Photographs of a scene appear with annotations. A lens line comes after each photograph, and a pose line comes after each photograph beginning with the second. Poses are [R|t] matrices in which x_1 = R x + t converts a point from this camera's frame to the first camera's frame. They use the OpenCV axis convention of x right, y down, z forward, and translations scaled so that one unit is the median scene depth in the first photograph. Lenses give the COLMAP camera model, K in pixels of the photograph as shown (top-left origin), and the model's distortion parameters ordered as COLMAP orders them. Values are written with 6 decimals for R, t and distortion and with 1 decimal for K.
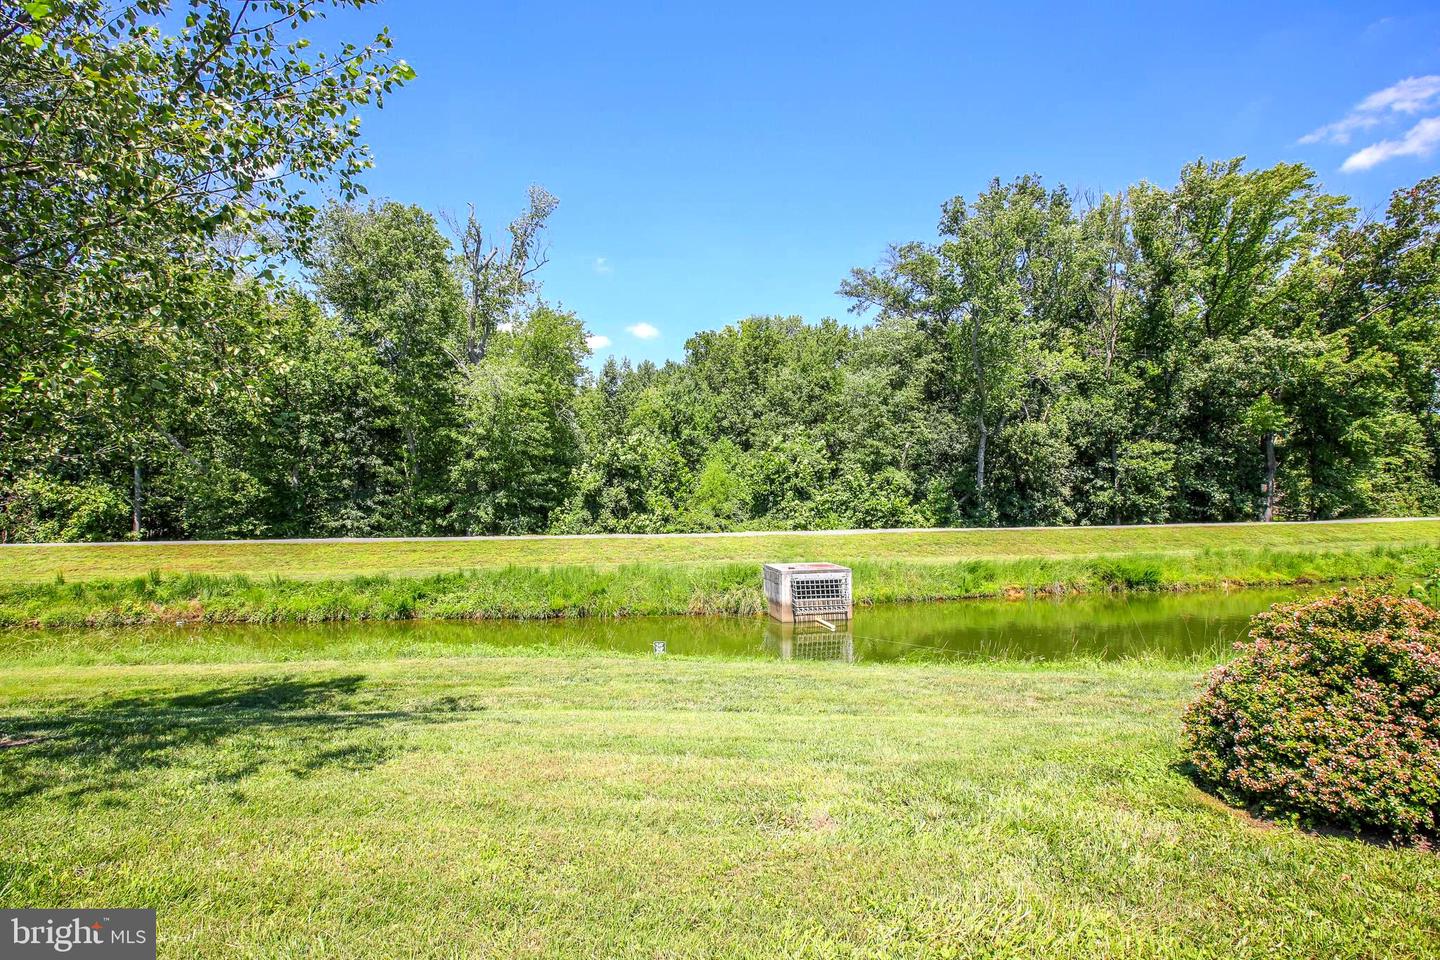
lens RADIAL K [[668.7, 0, 720.0], [0, 668.7, 480.0], [0, 0, 1]] dist [0.000211, 0.000779]
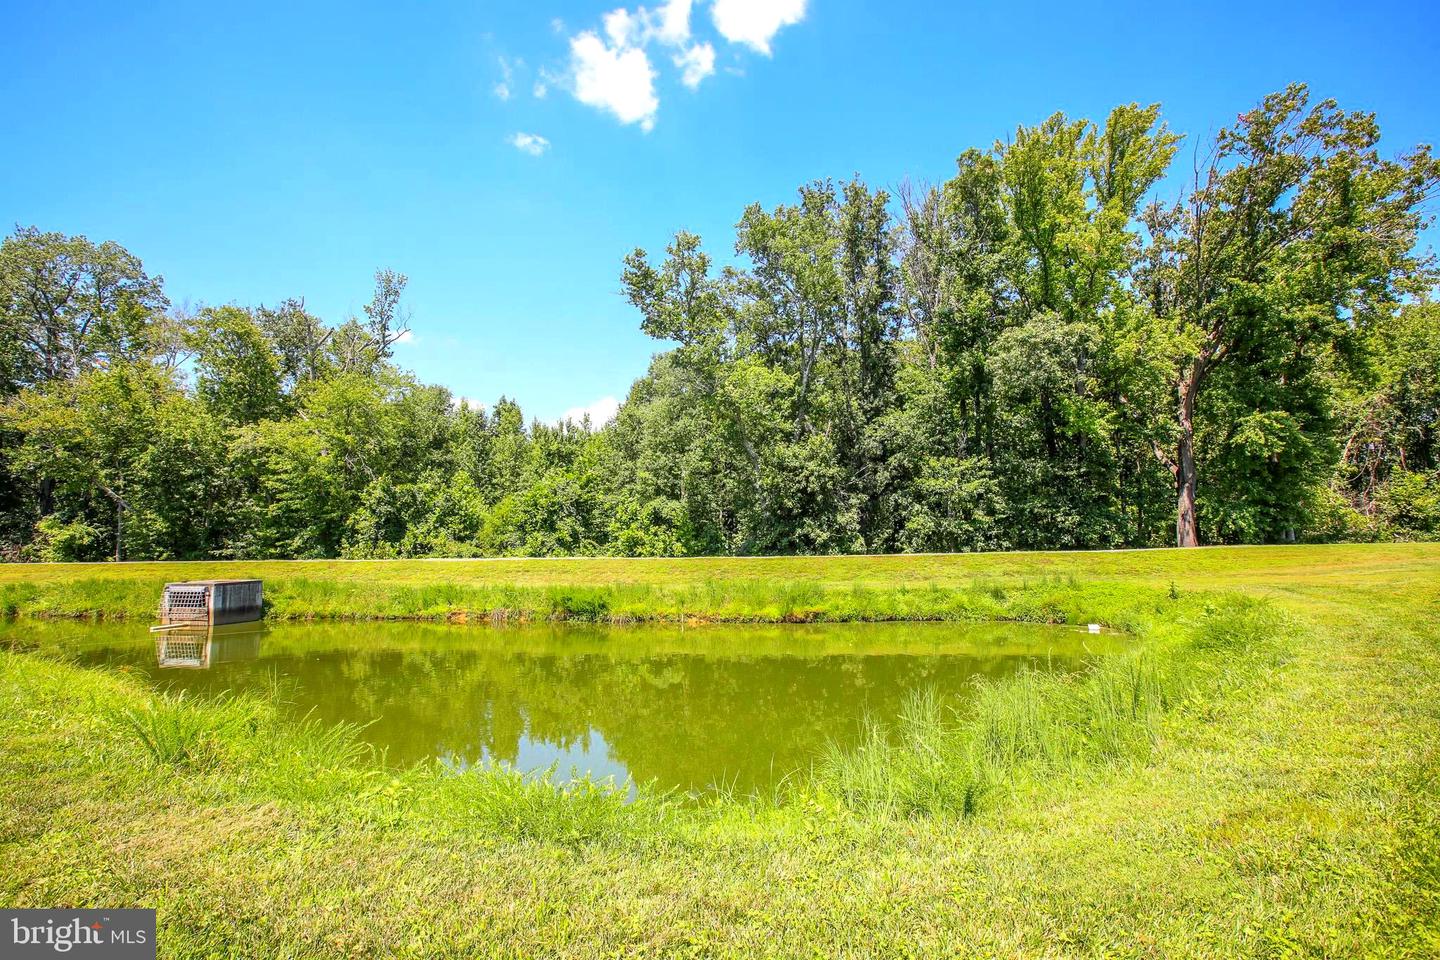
lens RADIAL K [[668.7, 0, 720.0], [0, 668.7, 480.0], [0, 0, 1]] dist [0.000211, 0.000779]
pose [[0.946916, -0.031729, -0.319911, 0.682053], [0.018041, 0.998794, -0.045660, 0.004071], [0.320974, 0.037465, 0.946347, 0.077452]]
